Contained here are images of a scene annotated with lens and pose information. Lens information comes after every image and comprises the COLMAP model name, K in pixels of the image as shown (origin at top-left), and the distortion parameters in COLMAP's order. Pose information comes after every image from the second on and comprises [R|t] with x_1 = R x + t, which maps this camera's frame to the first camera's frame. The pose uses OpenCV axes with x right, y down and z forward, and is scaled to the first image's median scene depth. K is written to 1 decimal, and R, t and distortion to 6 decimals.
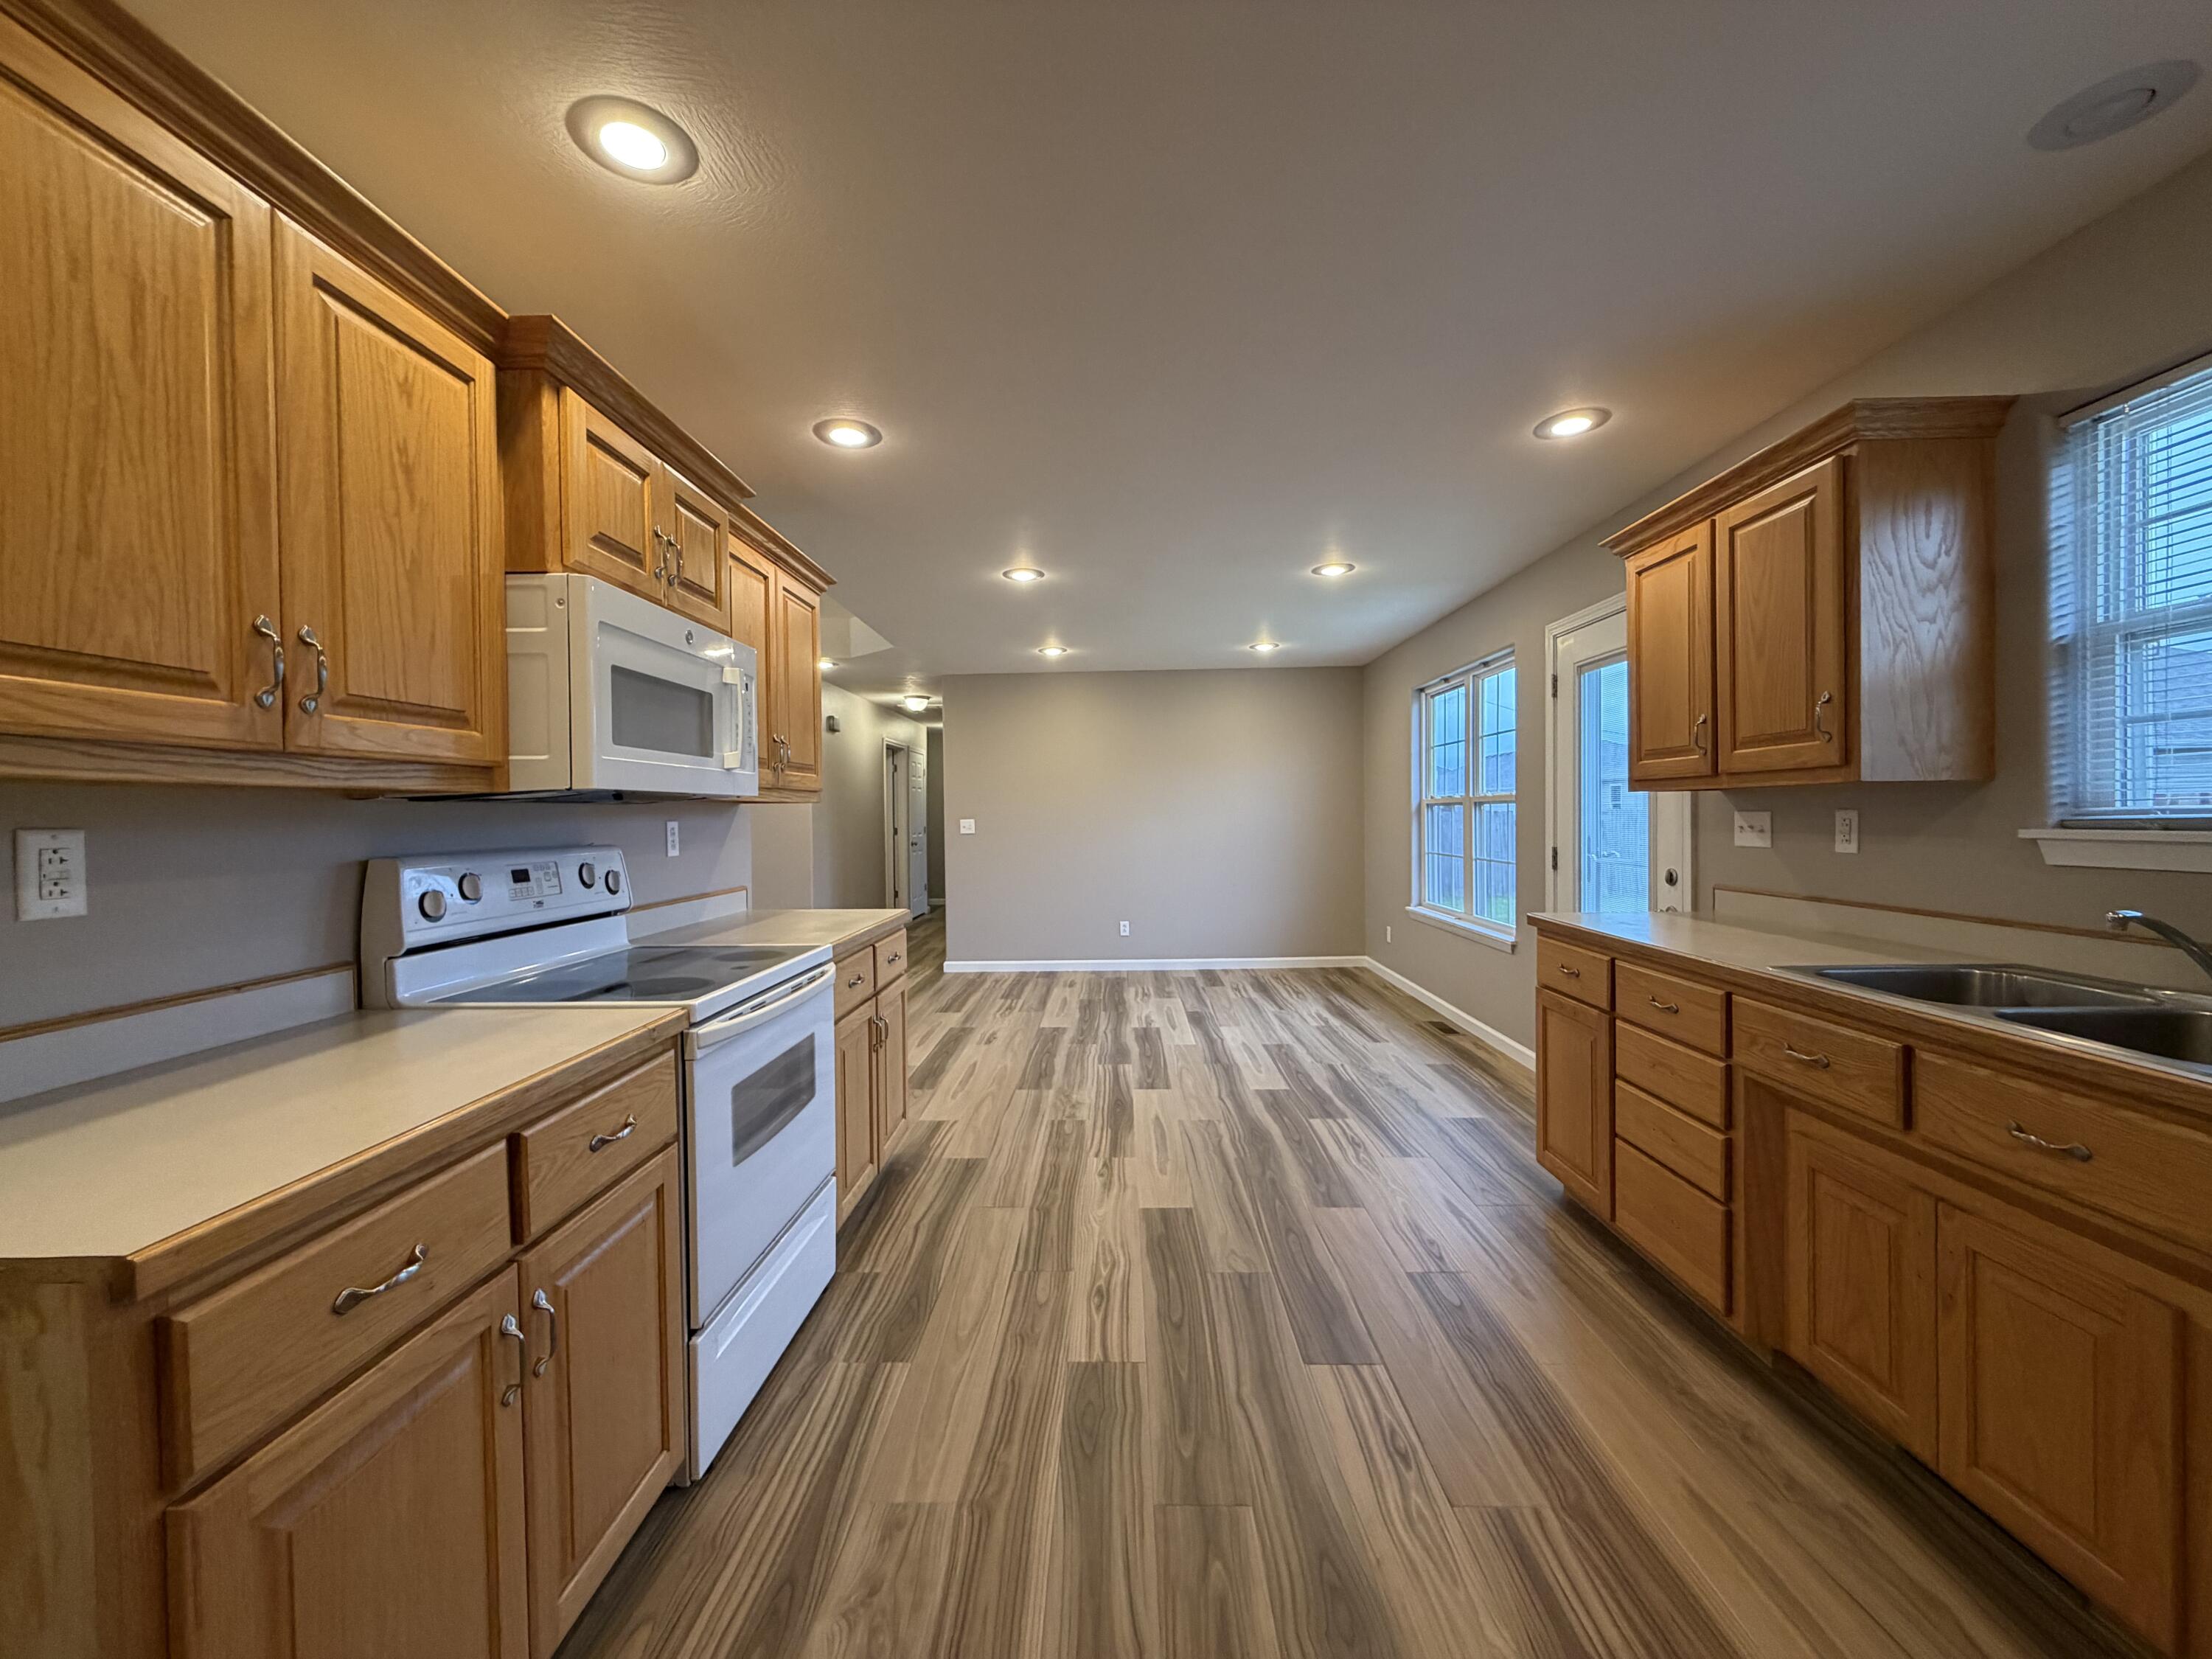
lens RADIAL K [[883.6, 0, 1103.7], [0, 883.6, 829.2], [0, 0, 1]] dist [0.000720, -0.000023]
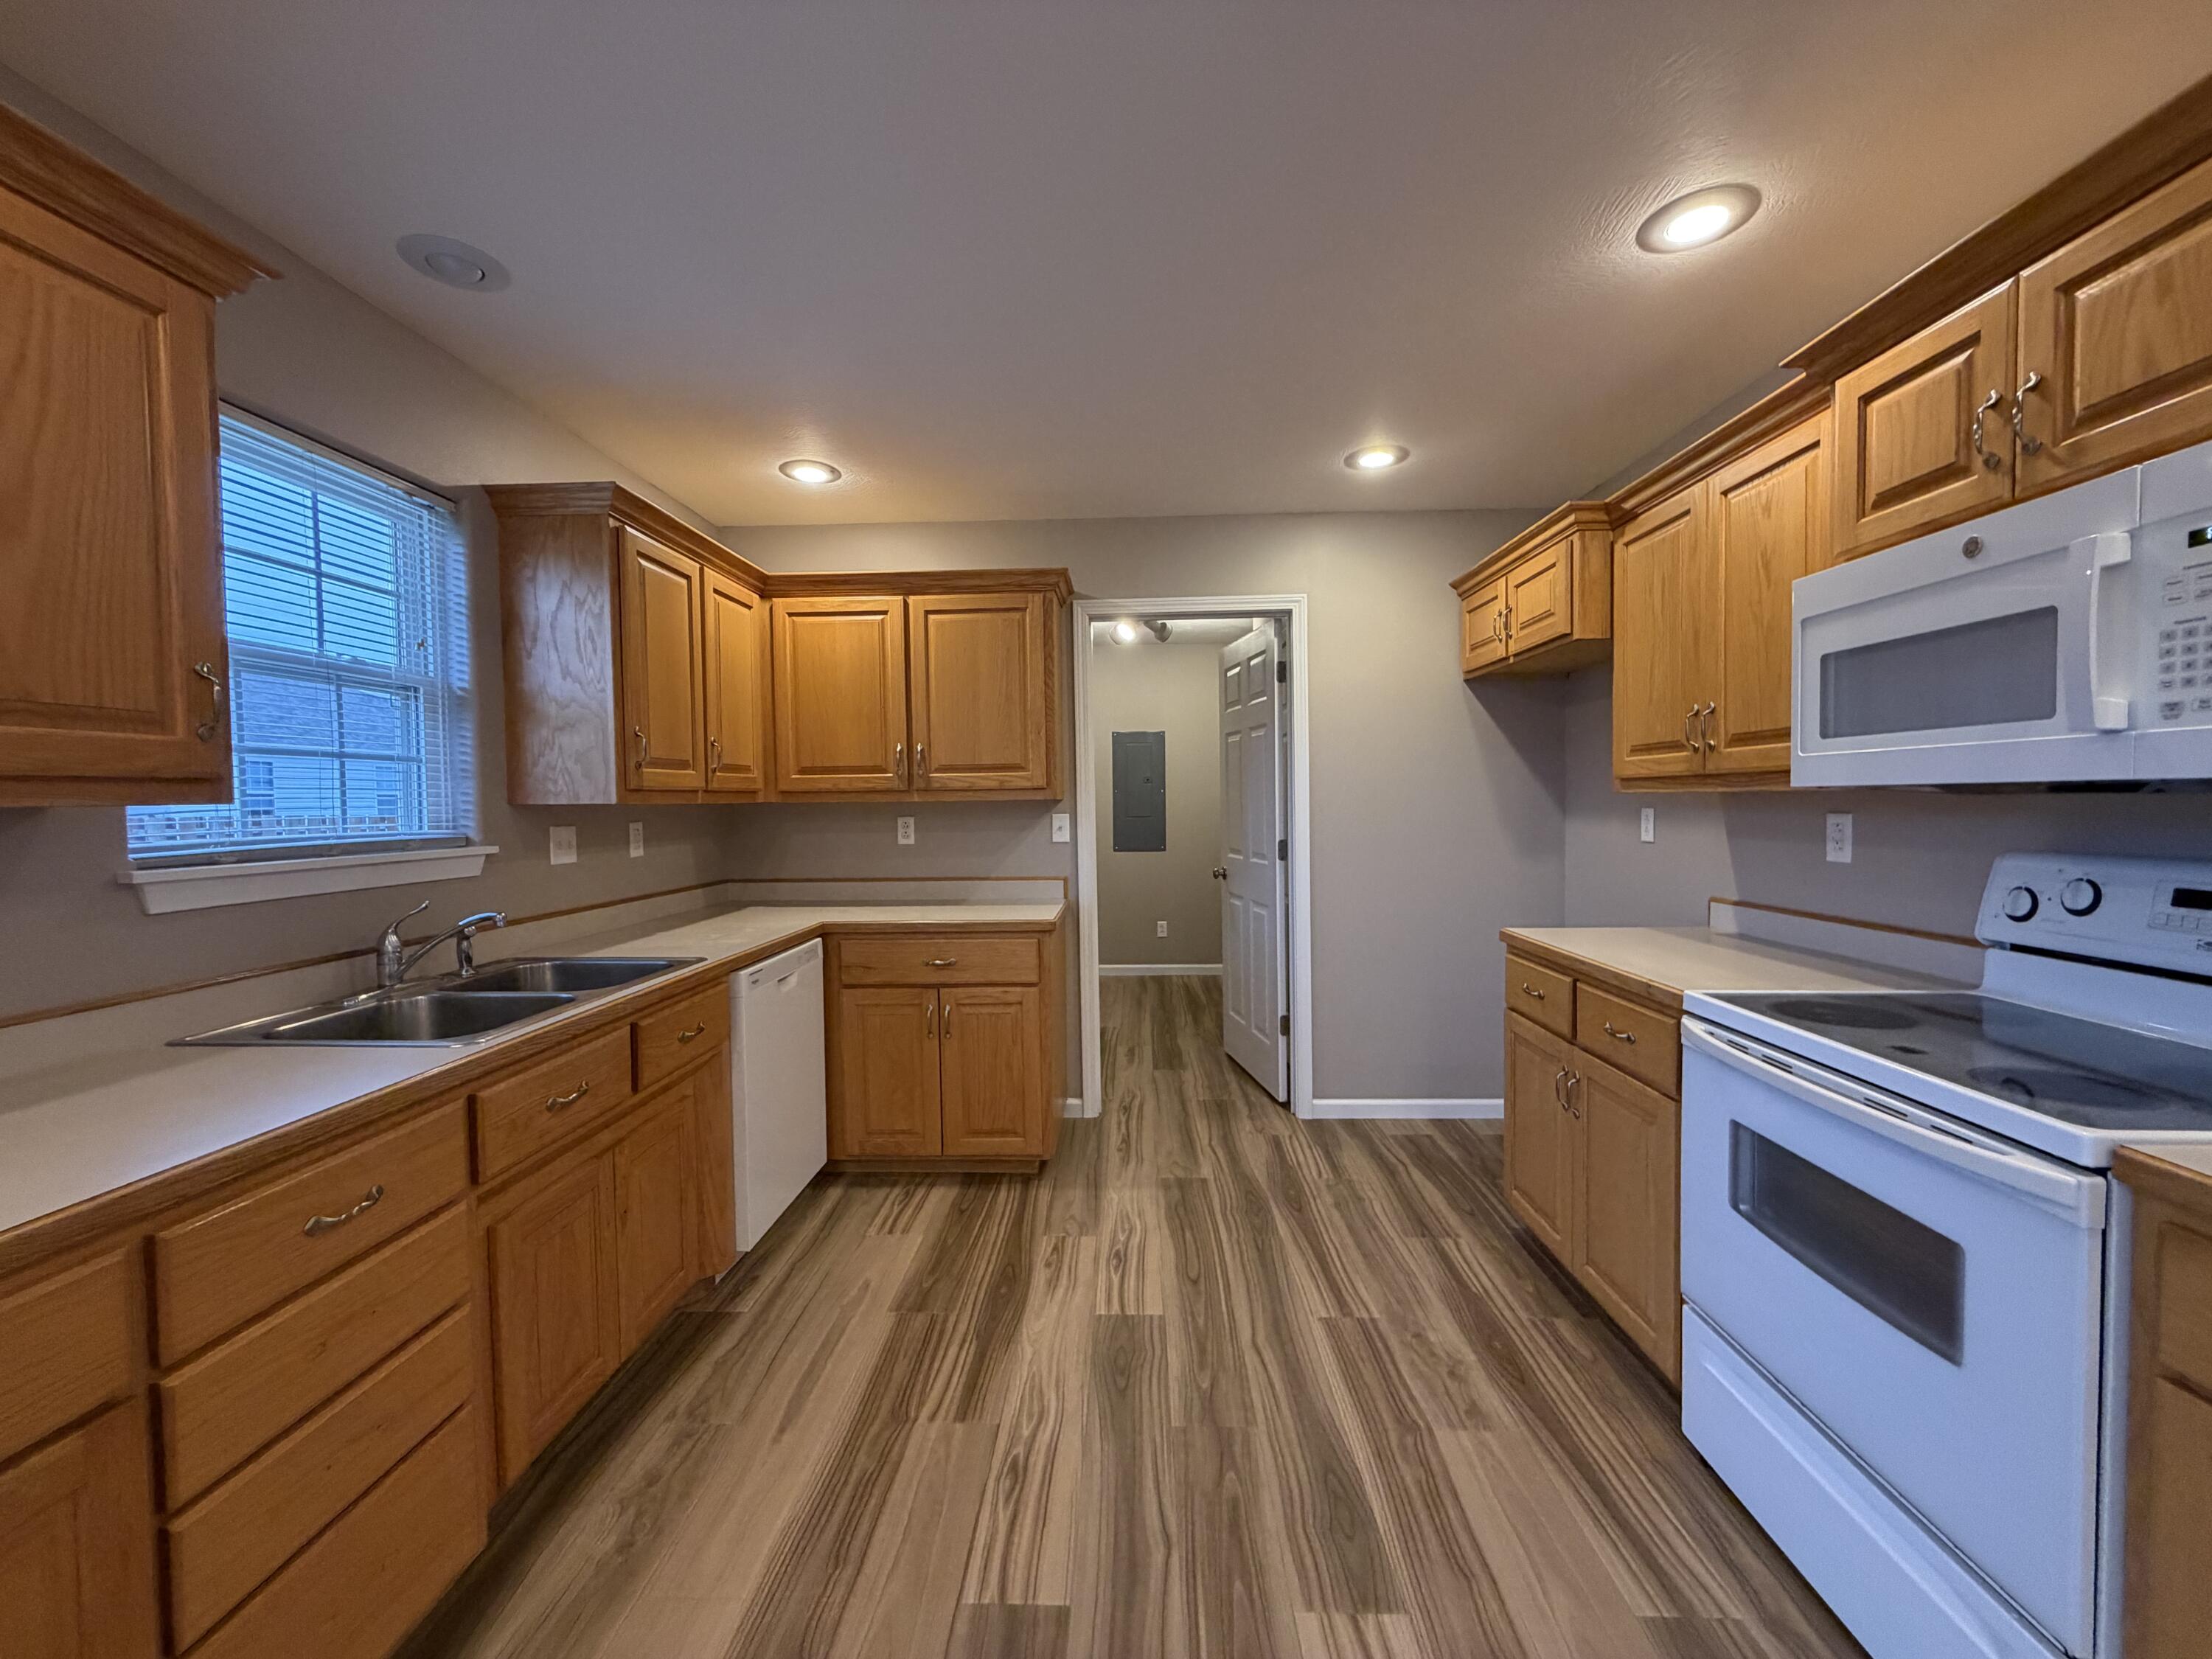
lens RADIAL K [[883.6, 0, 1103.7], [0, 883.6, 829.2], [0, 0, 1]] dist [0.000720, -0.000023]
pose [[-0.999548, 0.021798, 0.020695, 0.095431], [0.022798, 0.998519, 0.049397, -0.030127], [-0.019588, 0.049847, -0.998565, 0.934917]]
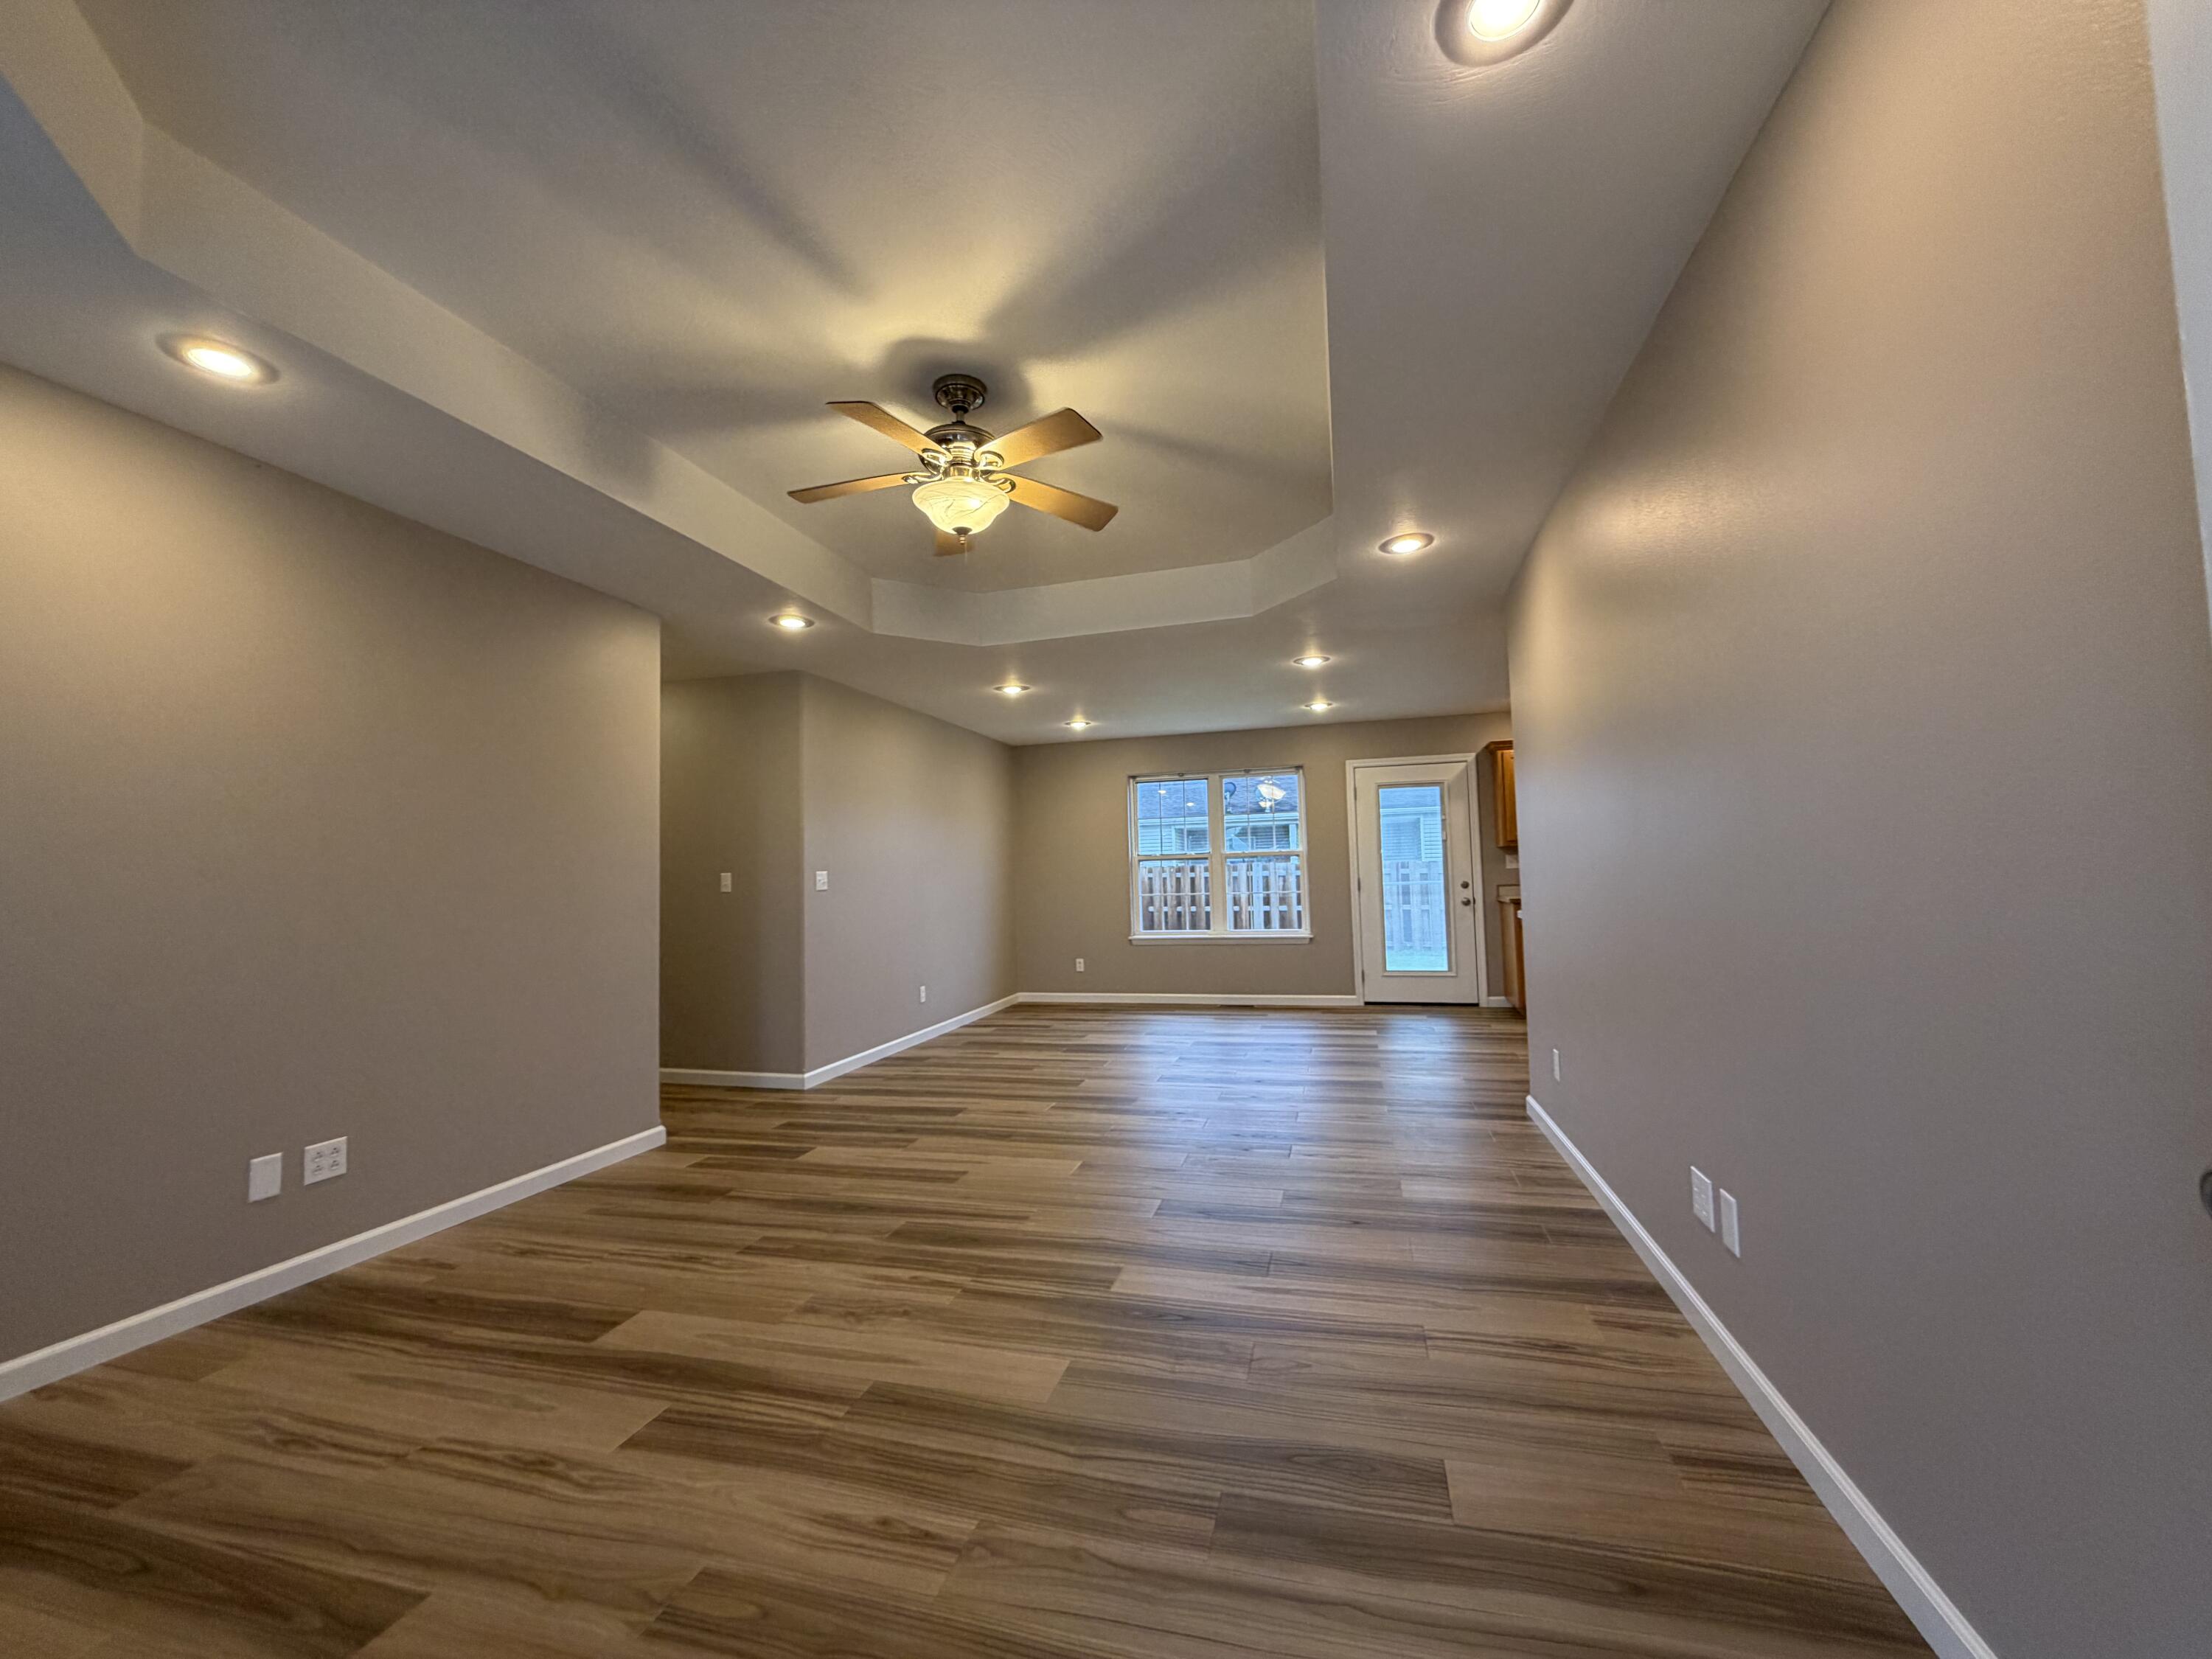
lens RADIAL K [[883.6, 0, 1103.7], [0, 883.6, 829.2], [0, 0, 1]] dist [0.000720, -0.000023]
pose [[0.246276, 0.059305, 0.967384, -1.623858], [0.039016, 0.996710, -0.071036, 0.032289], [-0.968414, 0.055238, 0.243152, 1.191142]]
